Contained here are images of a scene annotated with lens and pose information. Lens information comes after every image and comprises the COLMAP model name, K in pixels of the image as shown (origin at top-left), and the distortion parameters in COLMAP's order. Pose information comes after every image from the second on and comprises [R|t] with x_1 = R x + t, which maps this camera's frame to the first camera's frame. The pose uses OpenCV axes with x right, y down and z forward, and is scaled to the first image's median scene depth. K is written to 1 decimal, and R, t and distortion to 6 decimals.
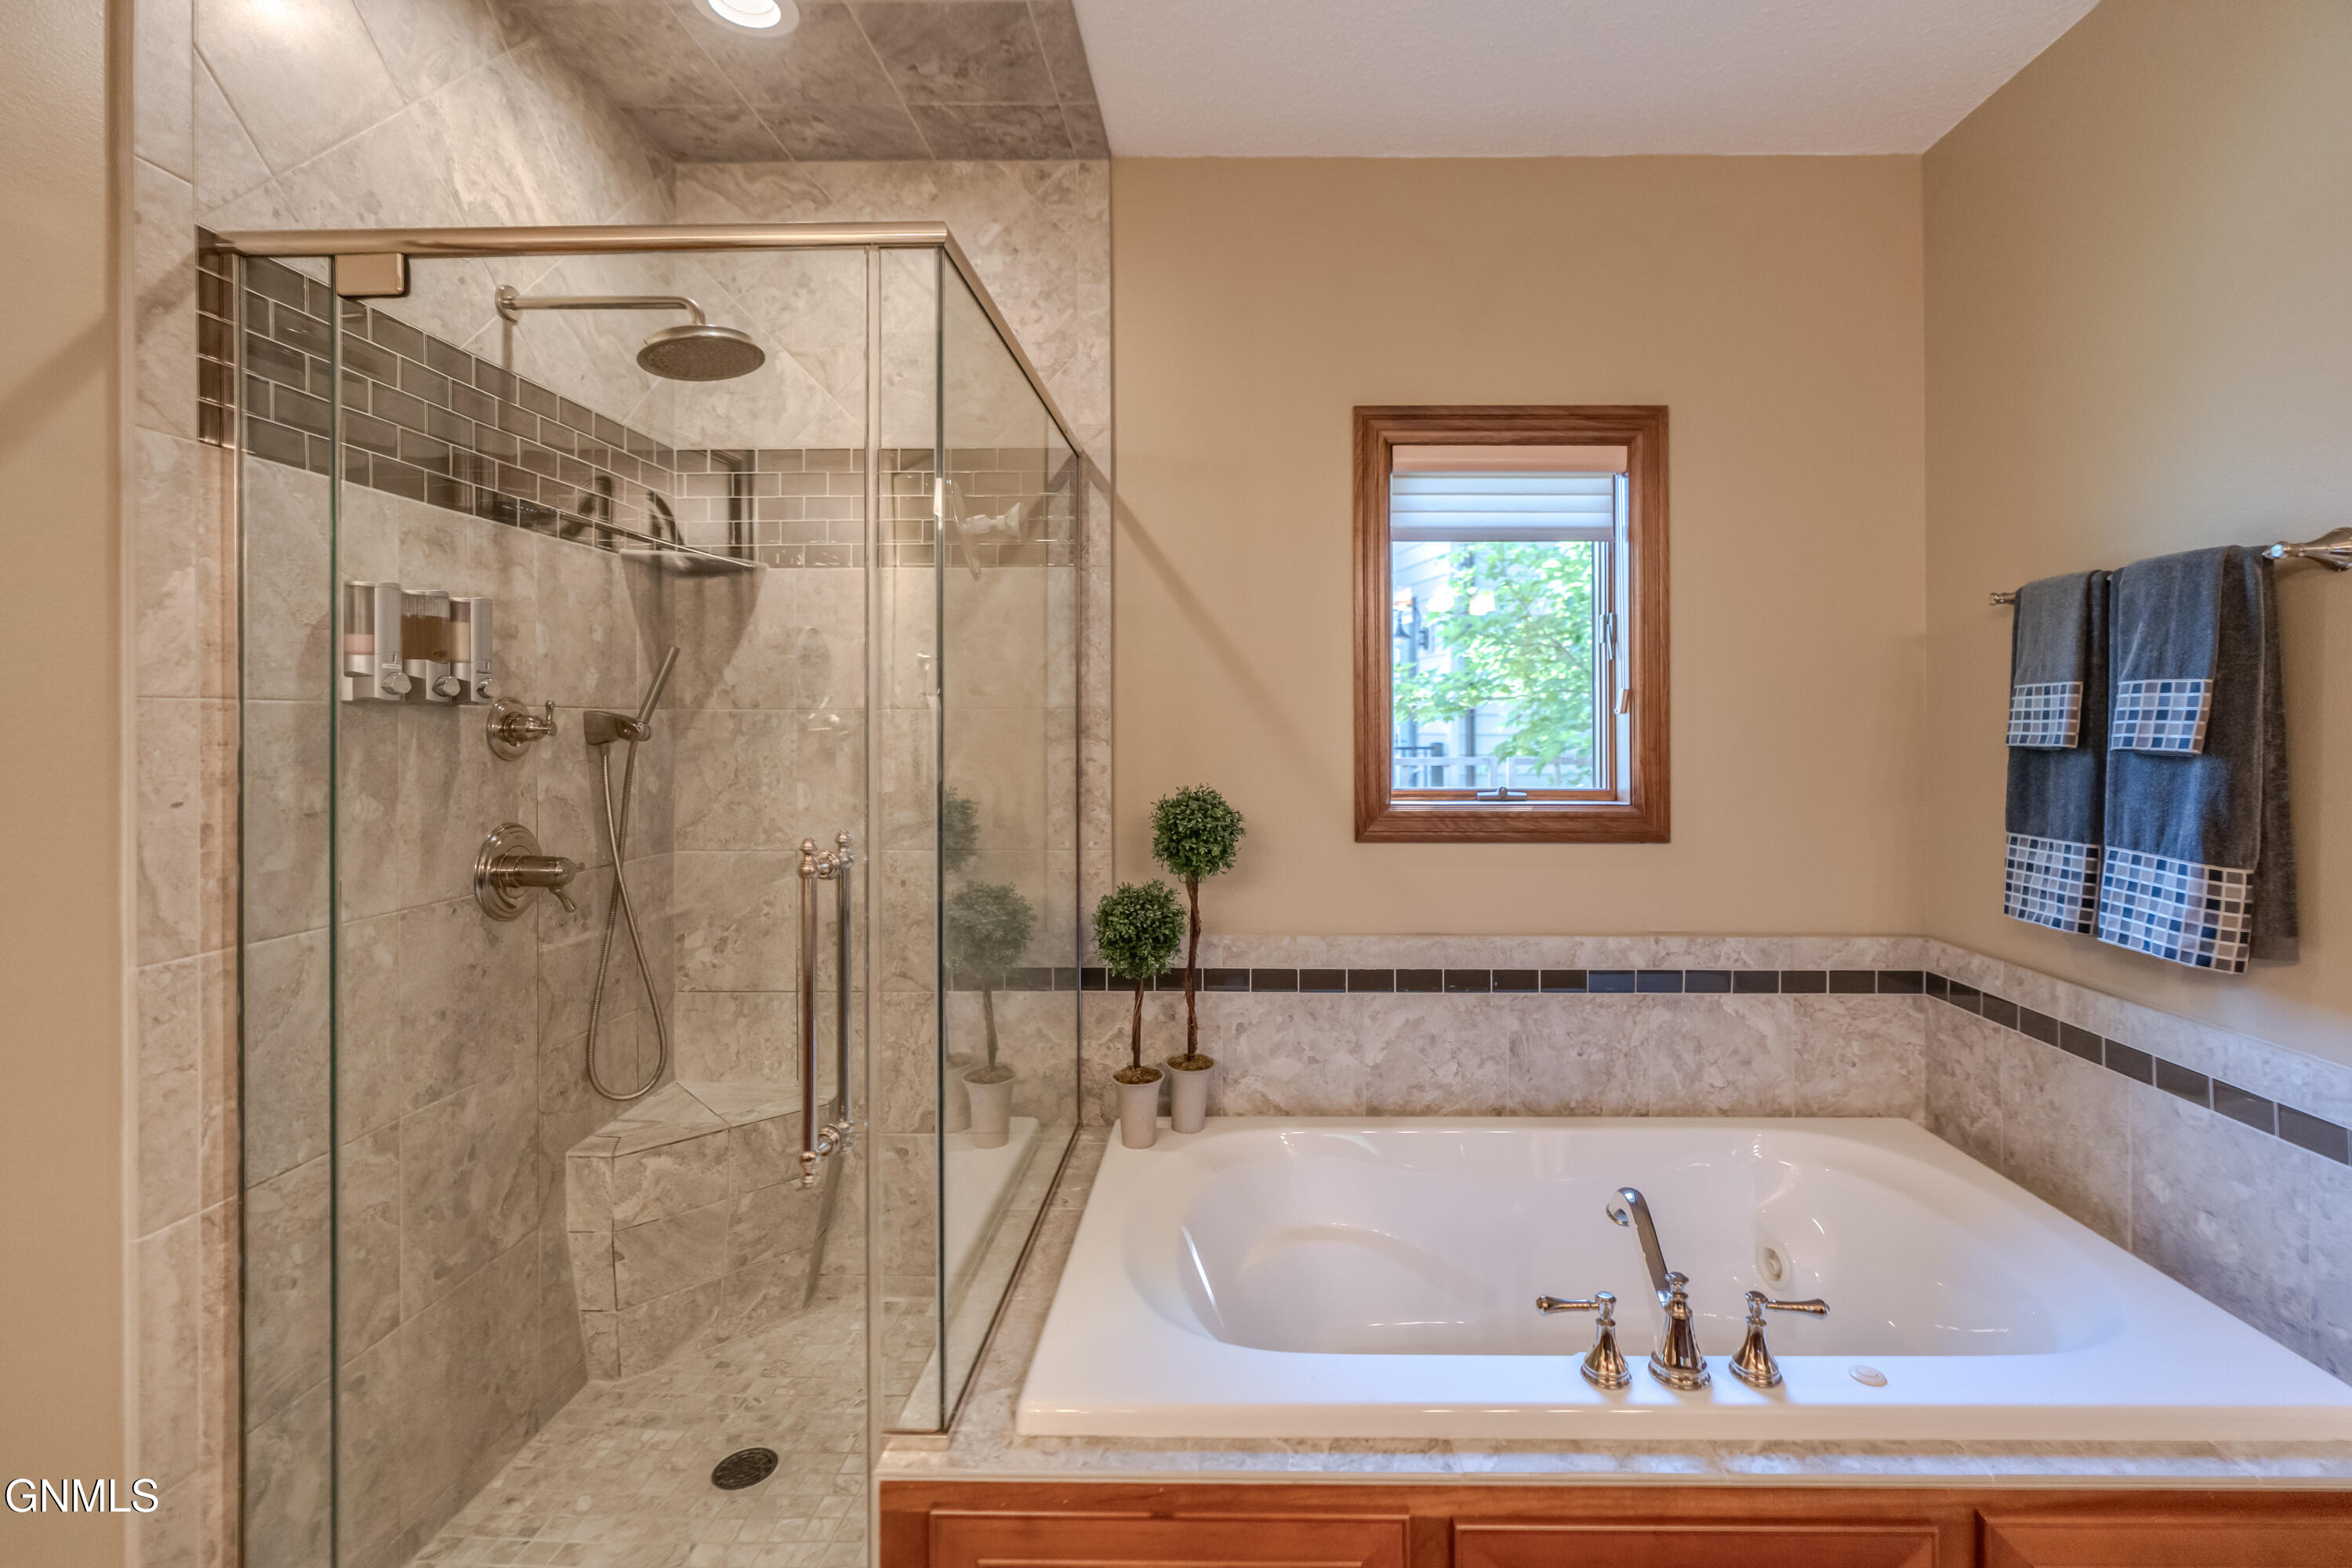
lens RADIAL K [[1069.9, 0, 1223.0], [0, 1069.9, 723.9], [0, 0, 1]] dist [-0.005186, 0.001162]
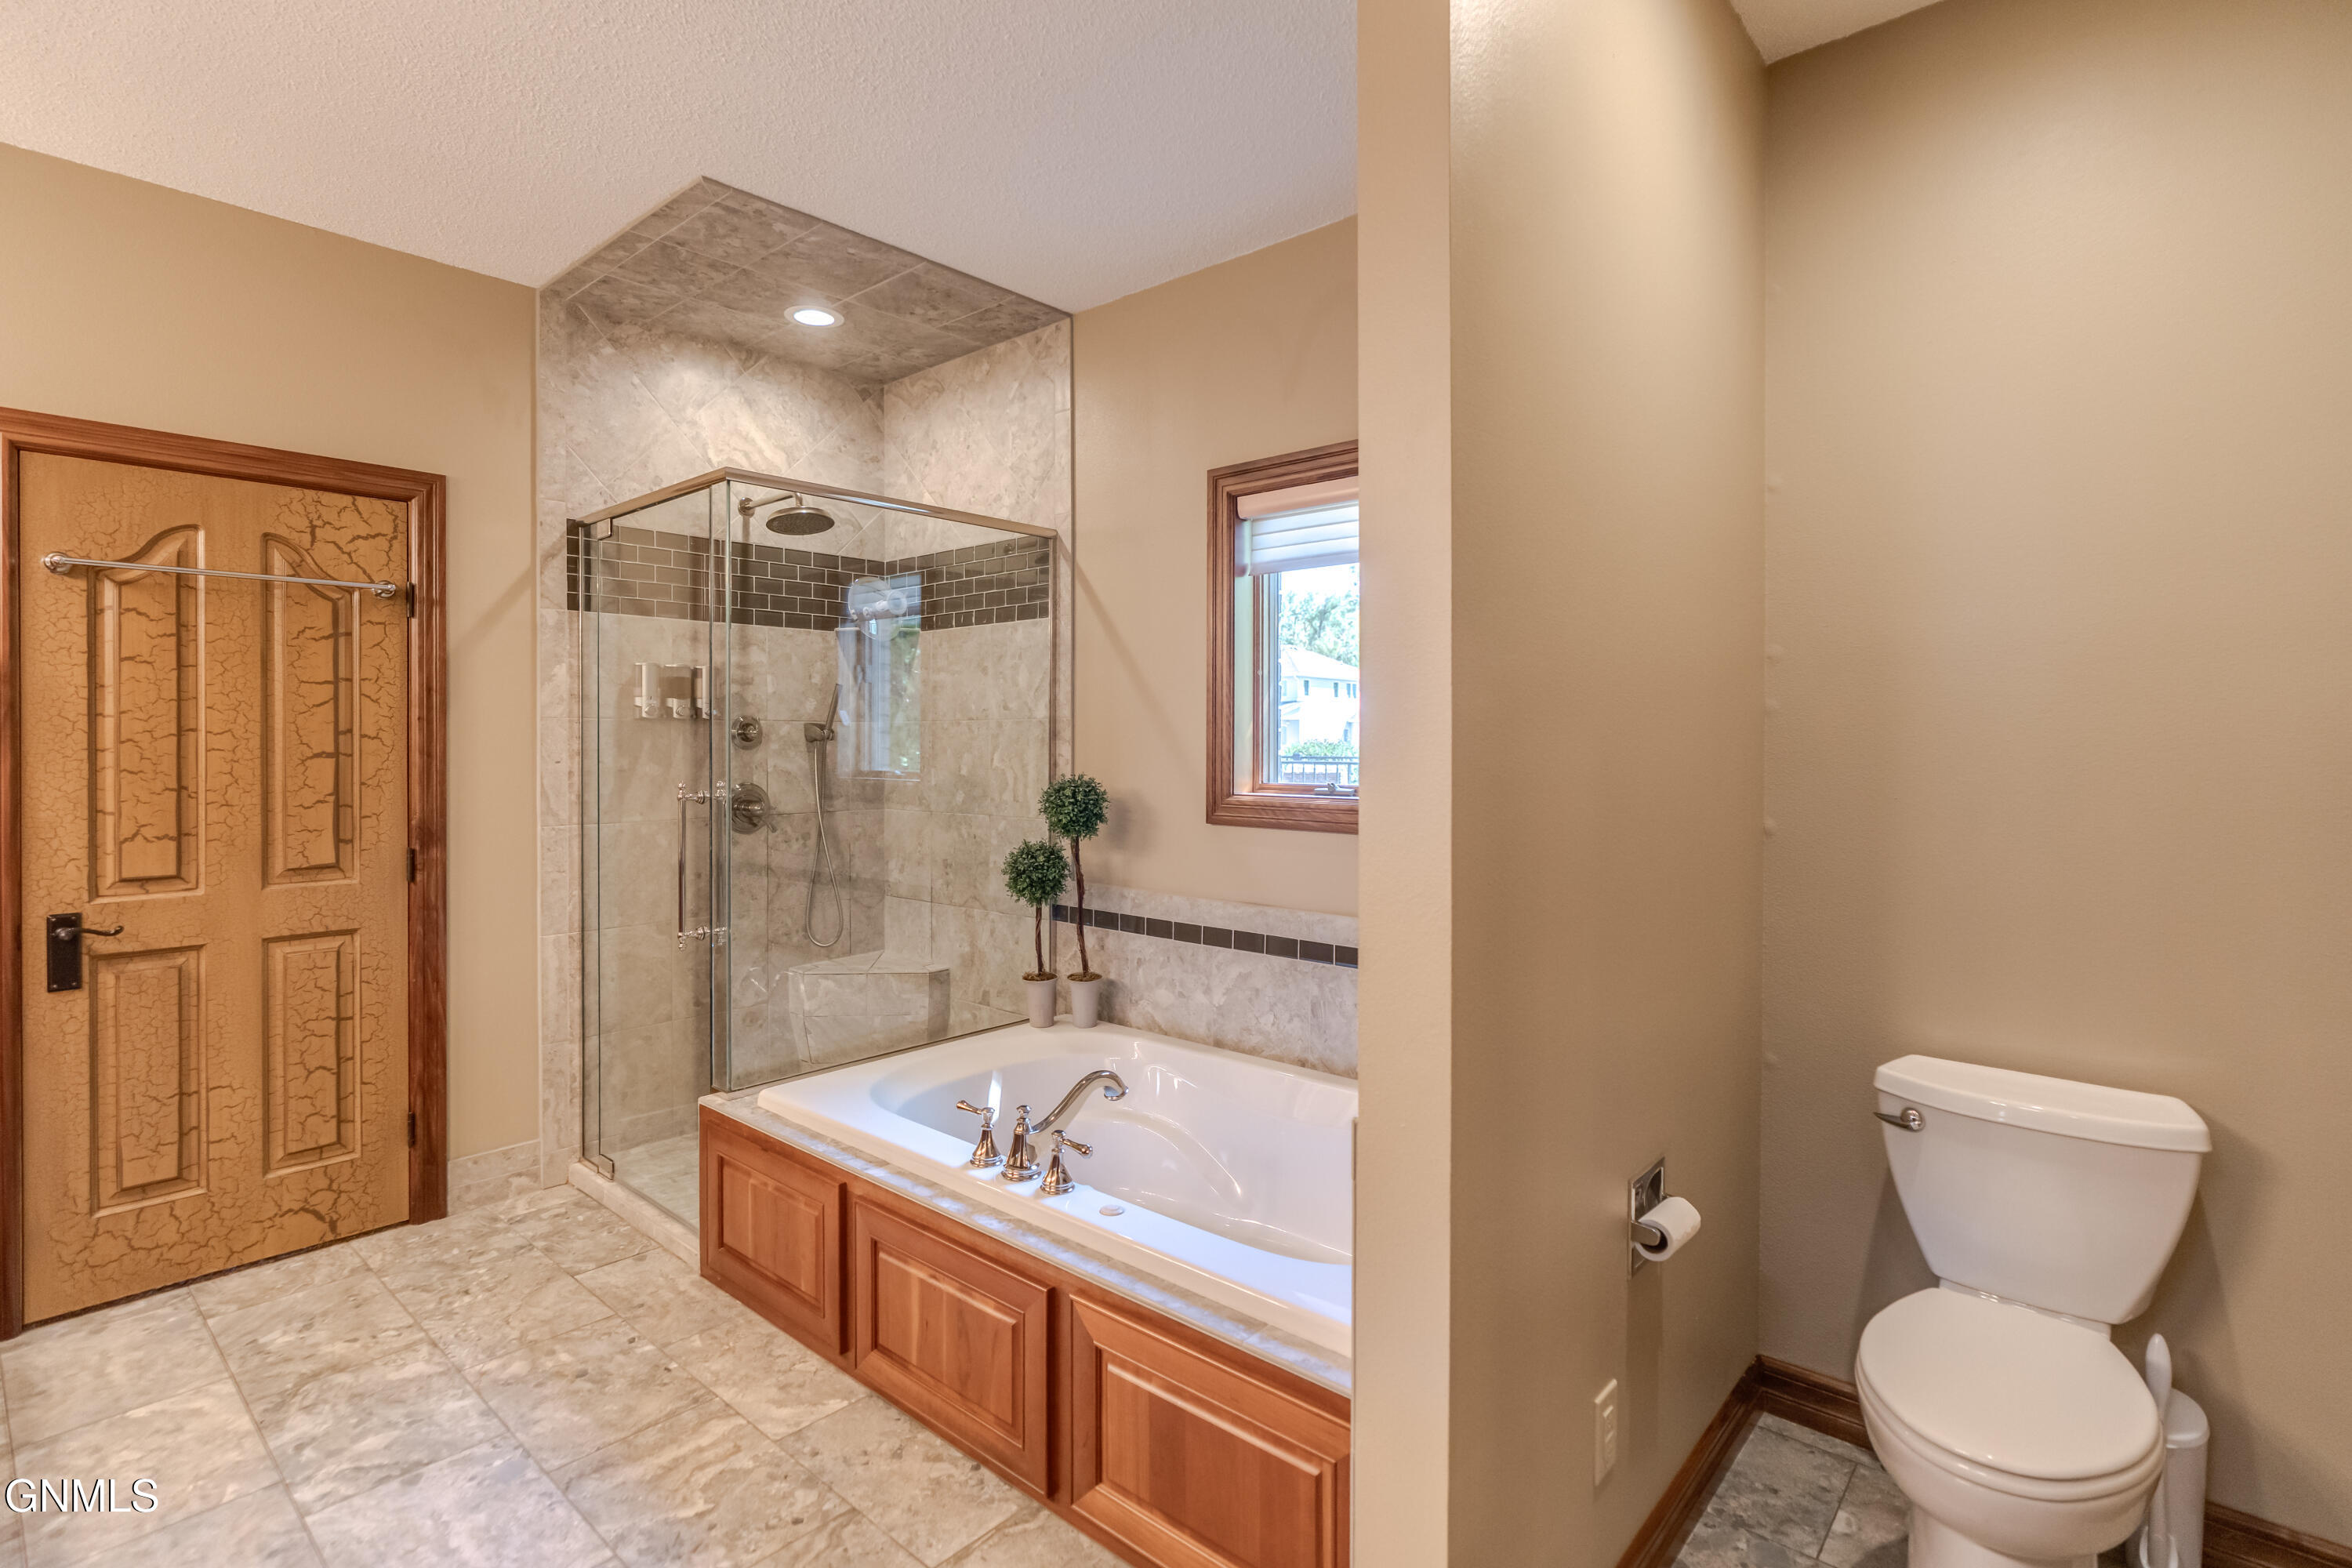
lens RADIAL K [[1069.9, 0, 1121.4], [0, 1069.9, 747.2], [0, 0, 1]] dist [-0.005186, 0.001162]
pose [[0.758801, 0.005687, -0.651298, 0.883168], [-0.000178, 0.999964, 0.008524, 0.011934], [0.651323, -0.006352, 0.758774, -0.002448]]
